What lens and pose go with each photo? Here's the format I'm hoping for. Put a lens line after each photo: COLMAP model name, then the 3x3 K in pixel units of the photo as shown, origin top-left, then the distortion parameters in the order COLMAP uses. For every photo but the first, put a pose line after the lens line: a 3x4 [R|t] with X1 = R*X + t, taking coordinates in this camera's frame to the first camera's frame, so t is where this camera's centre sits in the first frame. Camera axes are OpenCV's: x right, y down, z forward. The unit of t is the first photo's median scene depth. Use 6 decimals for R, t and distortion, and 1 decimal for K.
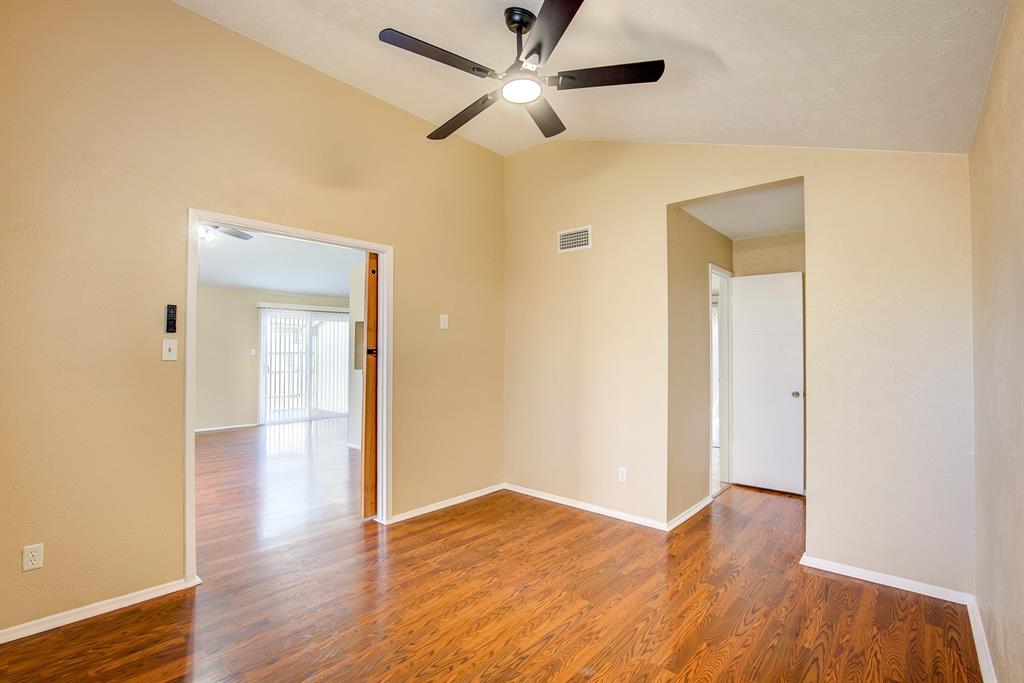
lens RADIAL K [[468.2, 0, 512.5], [0, 468.2, 340.1], [0, 0, 1]] dist [-0.027125, 0.000728]
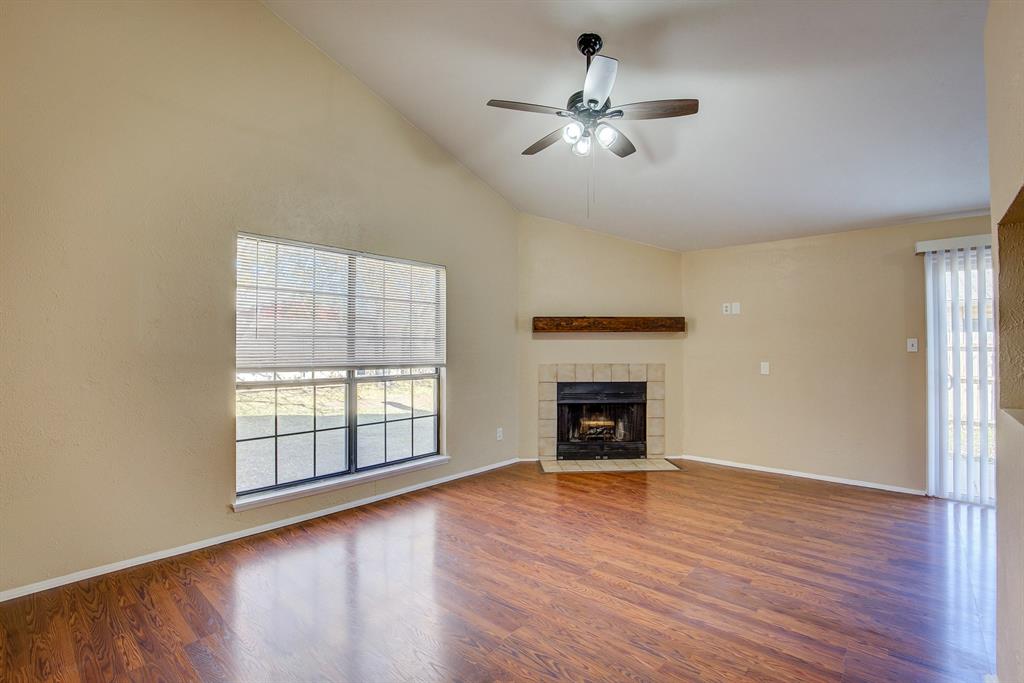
lens RADIAL K [[468.2, 0, 512.5], [0, 468.2, 340.1], [0, 0, 1]] dist [-0.027125, 0.000728]
pose [[-0.006664, -0.011717, -0.999909, -0.131189], [0.023804, 0.999646, -0.011873, 0.033108], [0.999694, -0.023881, -0.006383, 1.166165]]
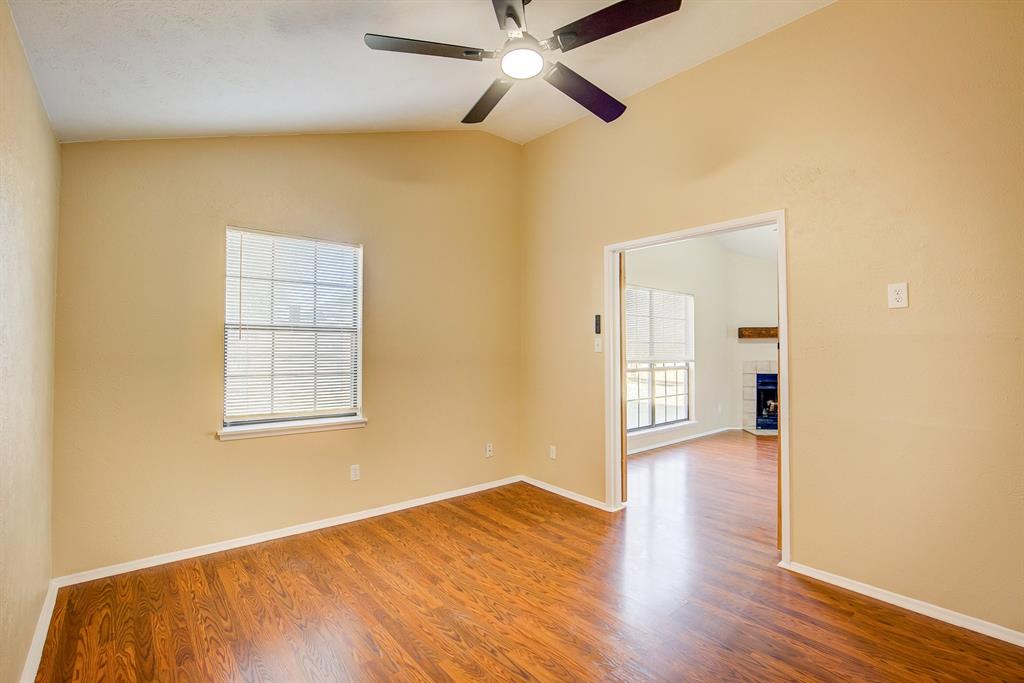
lens RADIAL K [[469.3, 0, 511.5], [0, 469.3, 345.5], [0, 0, 1]] dist [-0.028049, 0.000577]
pose [[-0.147968, -0.003504, -0.988986, 0.506199], [0.025183, 0.999656, -0.007309, 0.016844], [0.988671, -0.025987, -0.147829, 0.602940]]
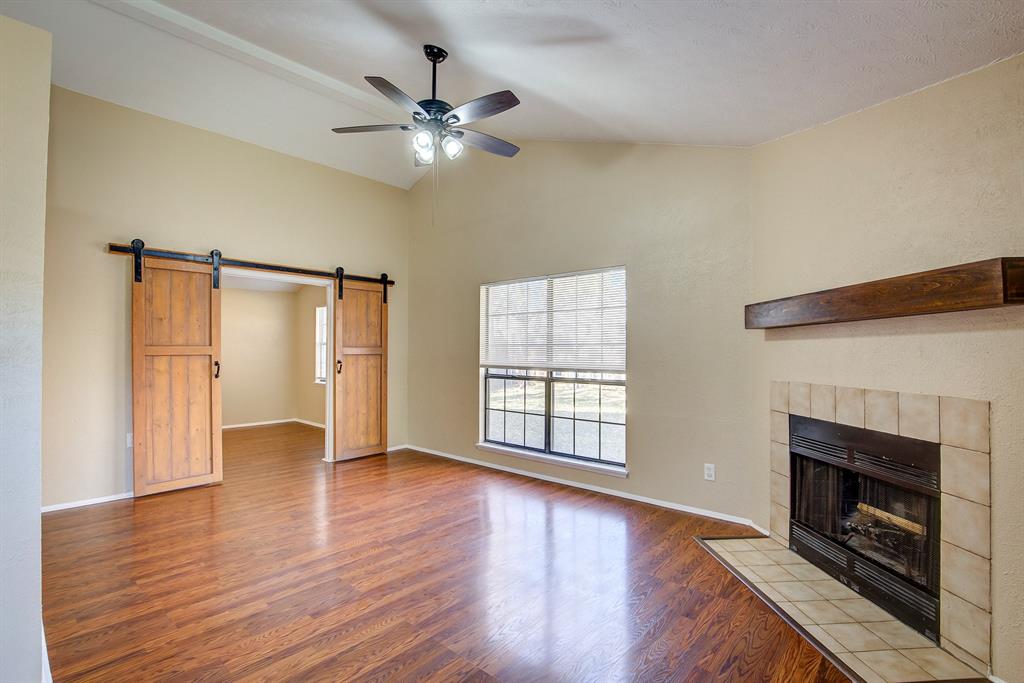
lens RADIAL K [[469.3, 0, 511.5], [0, 469.3, 345.5], [0, 0, 1]] dist [-0.028049, 0.000577]
pose [[-0.999932, 0.001026, 0.011657, -1.000760], [0.000558, 0.999197, -0.040075, 0.057976], [-0.011688, -0.040066, -0.999129, 2.033490]]
